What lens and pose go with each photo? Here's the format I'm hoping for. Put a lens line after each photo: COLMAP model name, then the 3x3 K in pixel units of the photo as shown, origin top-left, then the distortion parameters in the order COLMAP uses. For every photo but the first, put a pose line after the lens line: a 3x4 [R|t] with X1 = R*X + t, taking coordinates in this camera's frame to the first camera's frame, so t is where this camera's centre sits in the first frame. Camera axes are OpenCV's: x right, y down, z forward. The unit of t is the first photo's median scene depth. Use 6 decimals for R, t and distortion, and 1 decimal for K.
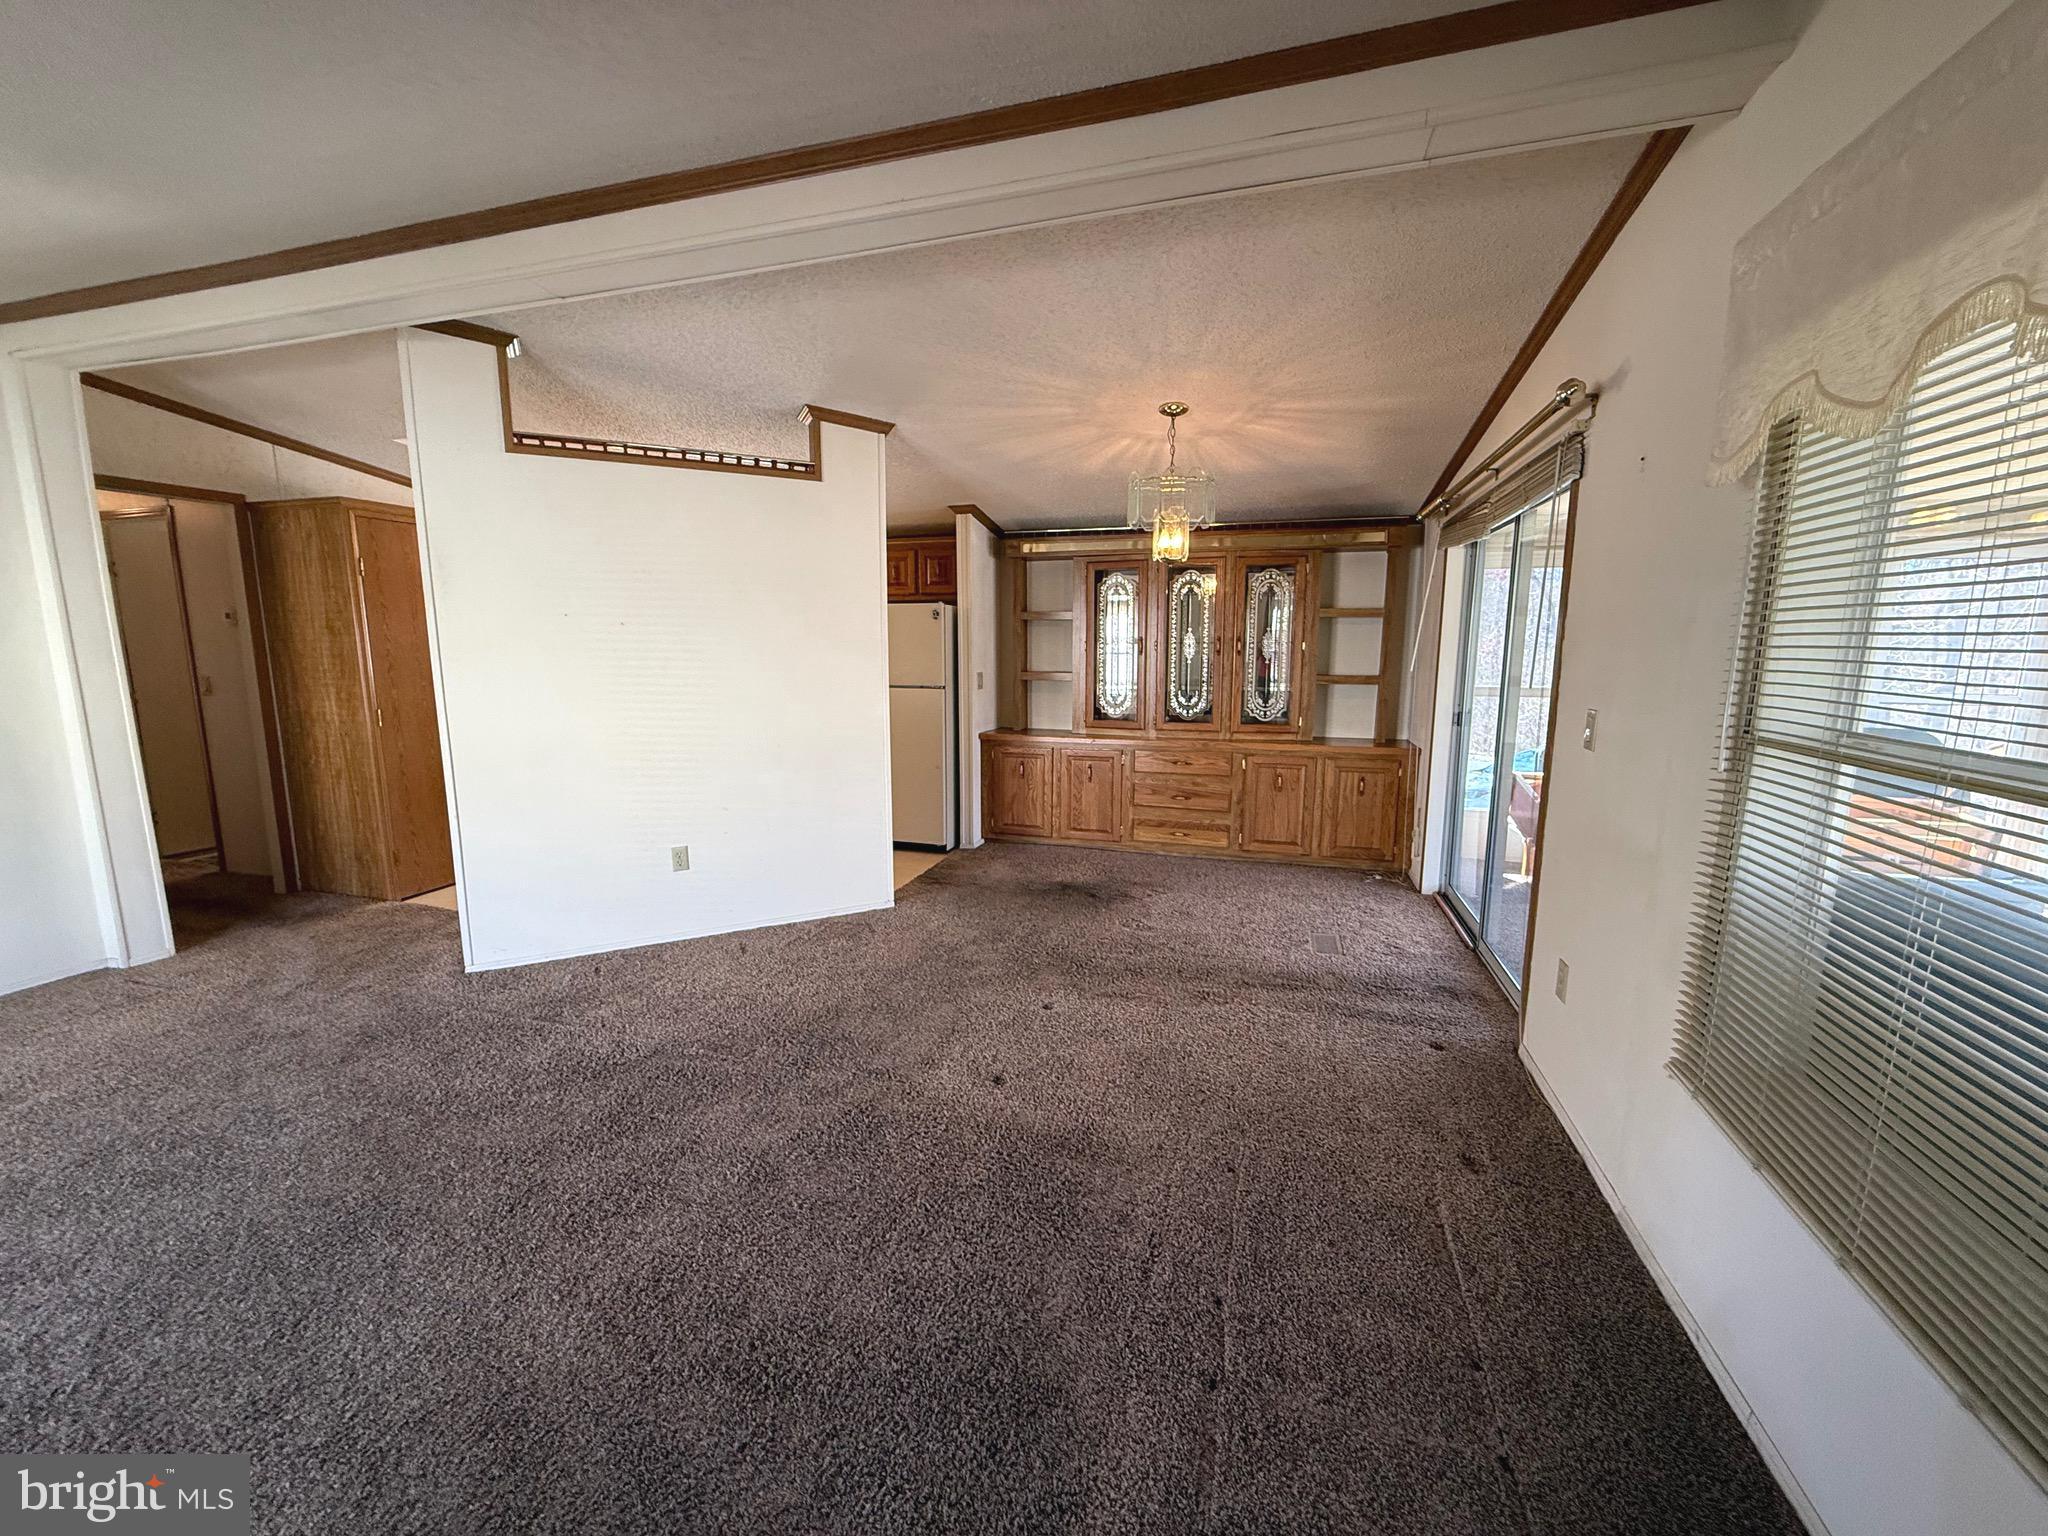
lens RADIAL K [[814.5, 0, 1017.4], [0, 814.5, 768.8], [0, 0, 1]] dist [0.000132, 0.000256]
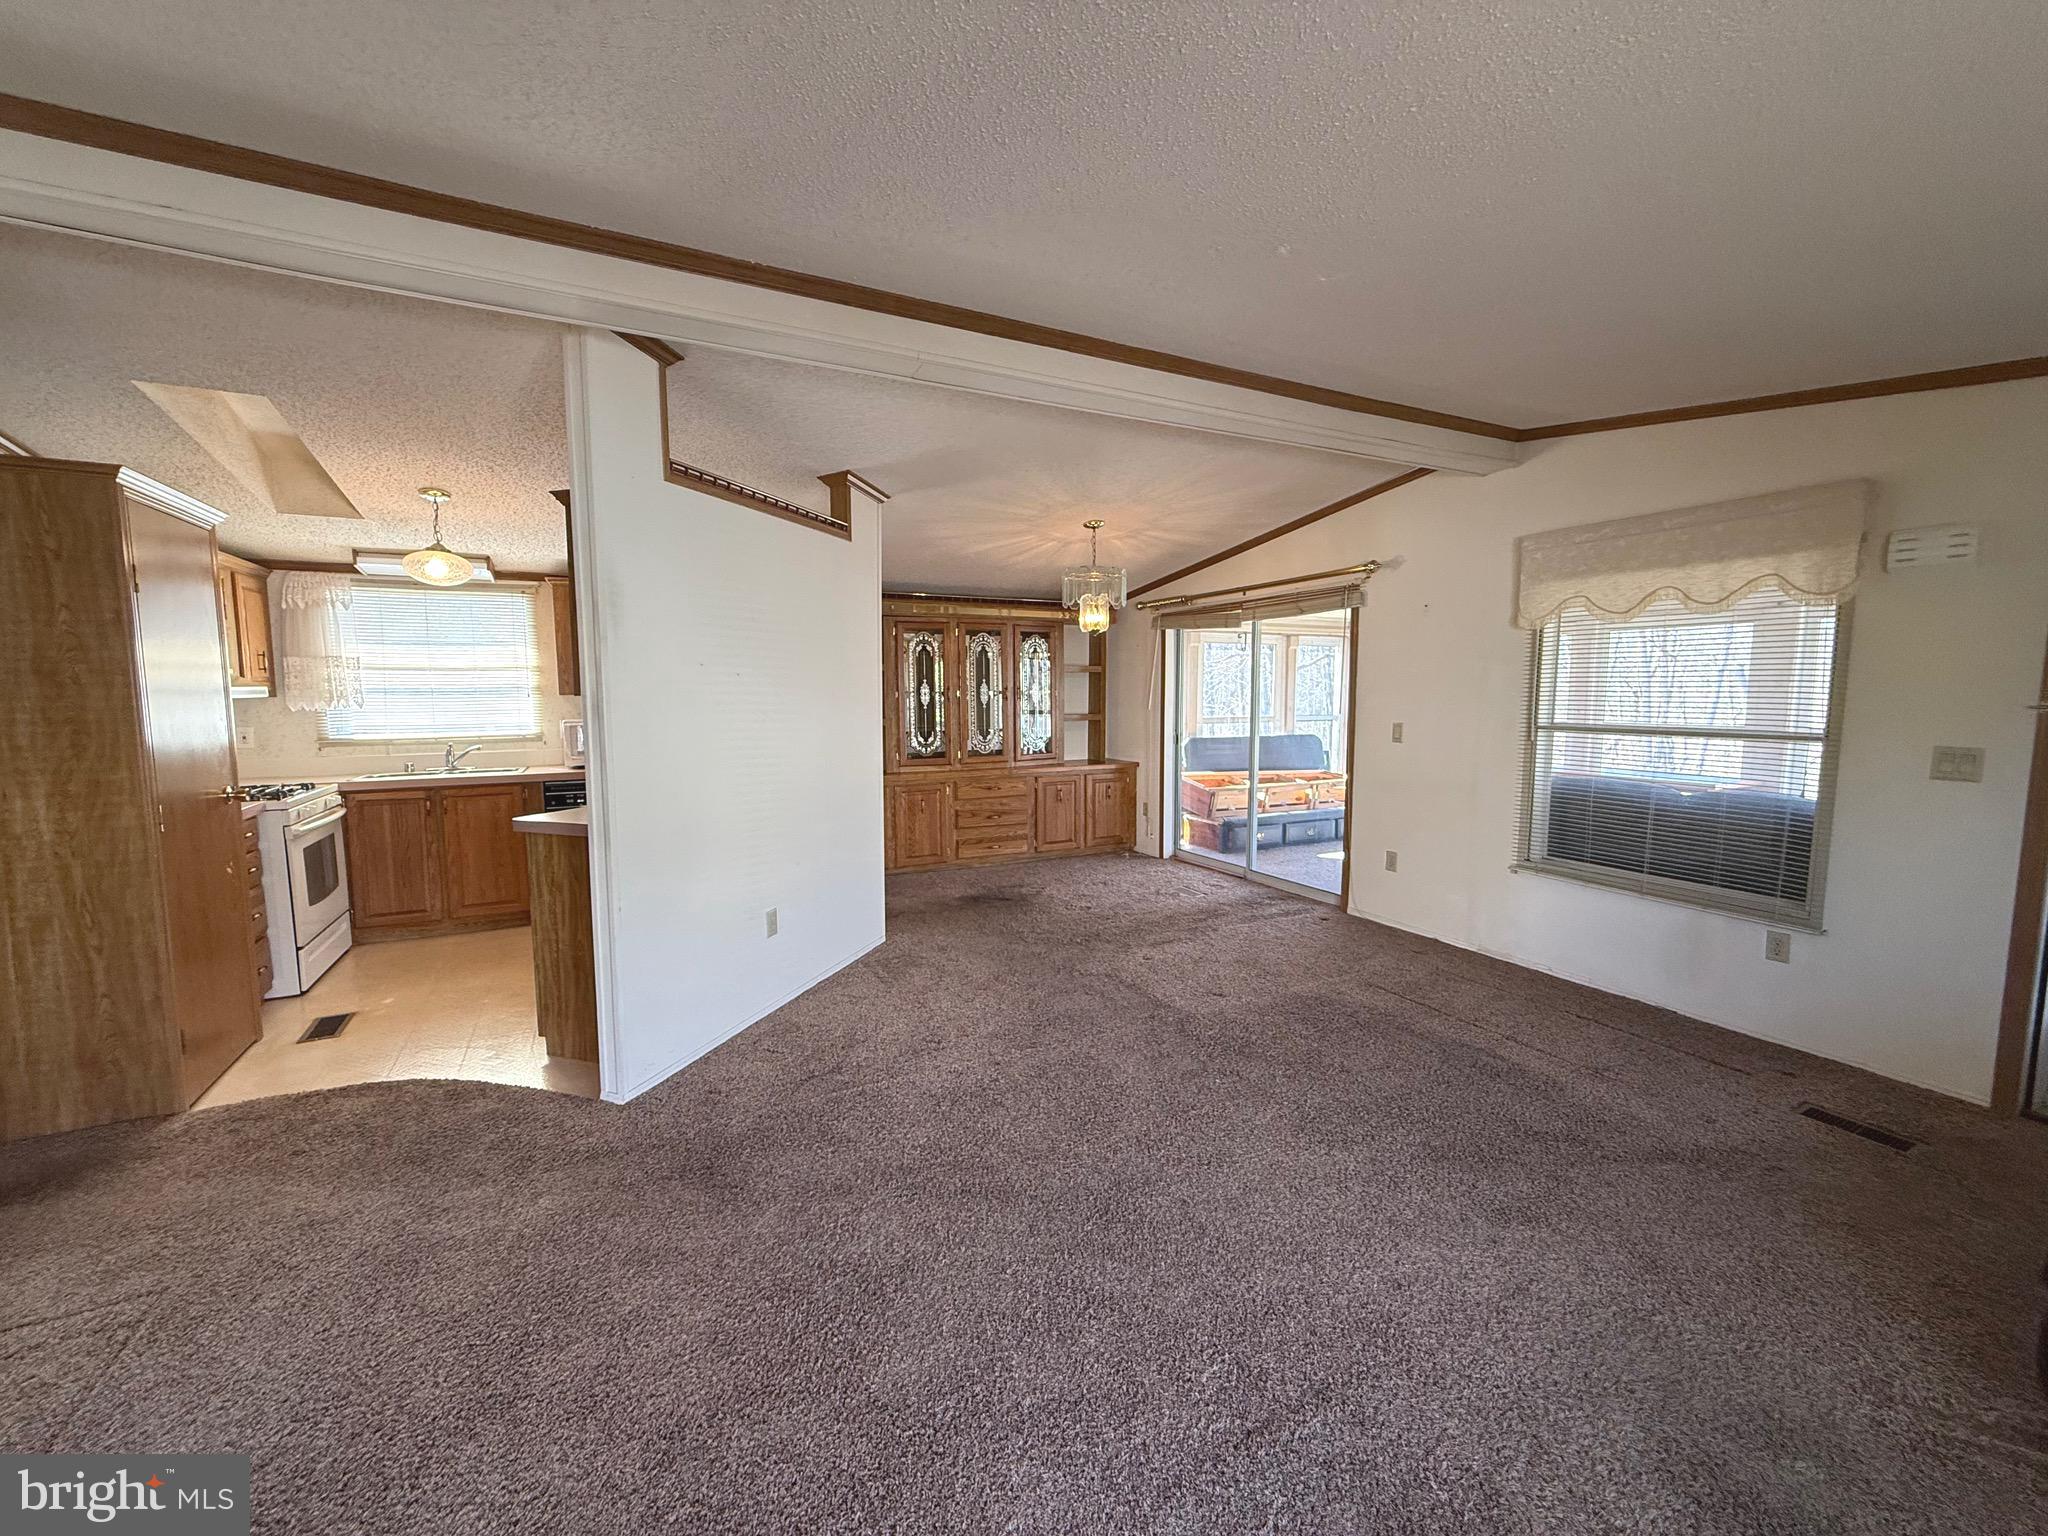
lens RADIAL K [[814.5, 0, 1017.4], [0, 814.5, 768.8], [0, 0, 1]] dist [0.000132, 0.000256]
pose [[0.722677, -0.071746, 0.687452, -0.630800], [0.111411, 0.993684, -0.013413, -0.016411], [-0.682148, 0.086283, 0.726106, 0.083212]]
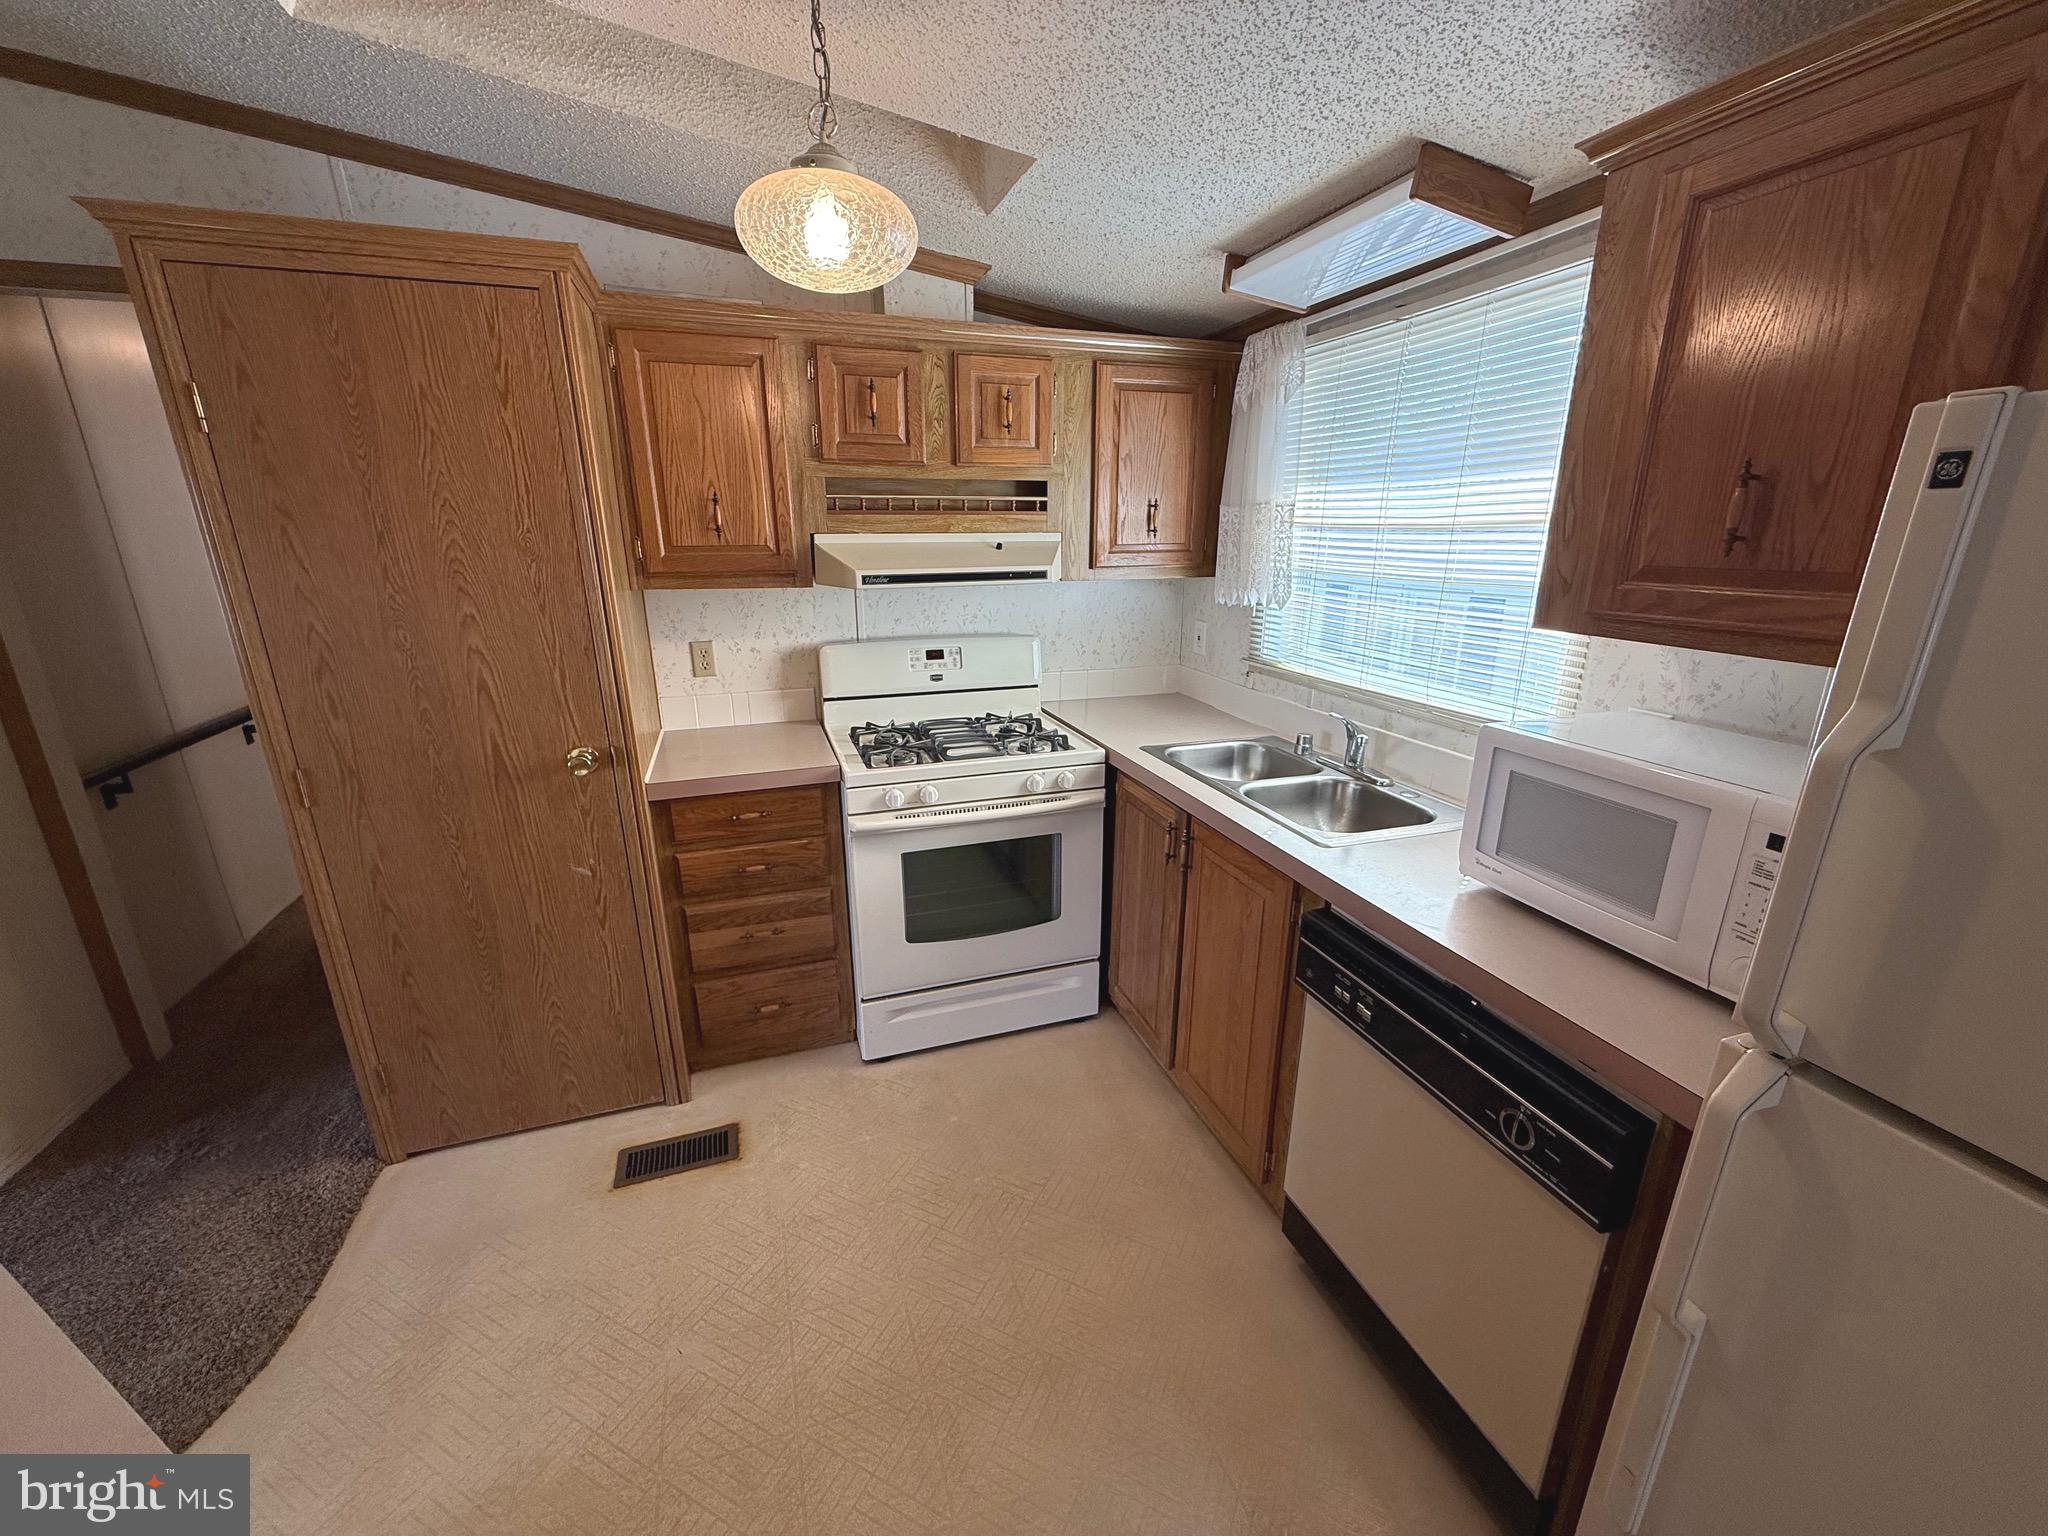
lens RADIAL K [[814.5, 0, 1017.4], [0, 814.5, 768.8], [0, 0, 1]] dist [0.000132, 0.000256]
pose [[0.584363, 0.231892, -0.777654, -0.209845], [-0.124440, 0.972574, 0.196506, -0.171876], [0.801894, -0.018060, 0.597193, 0.896753]]
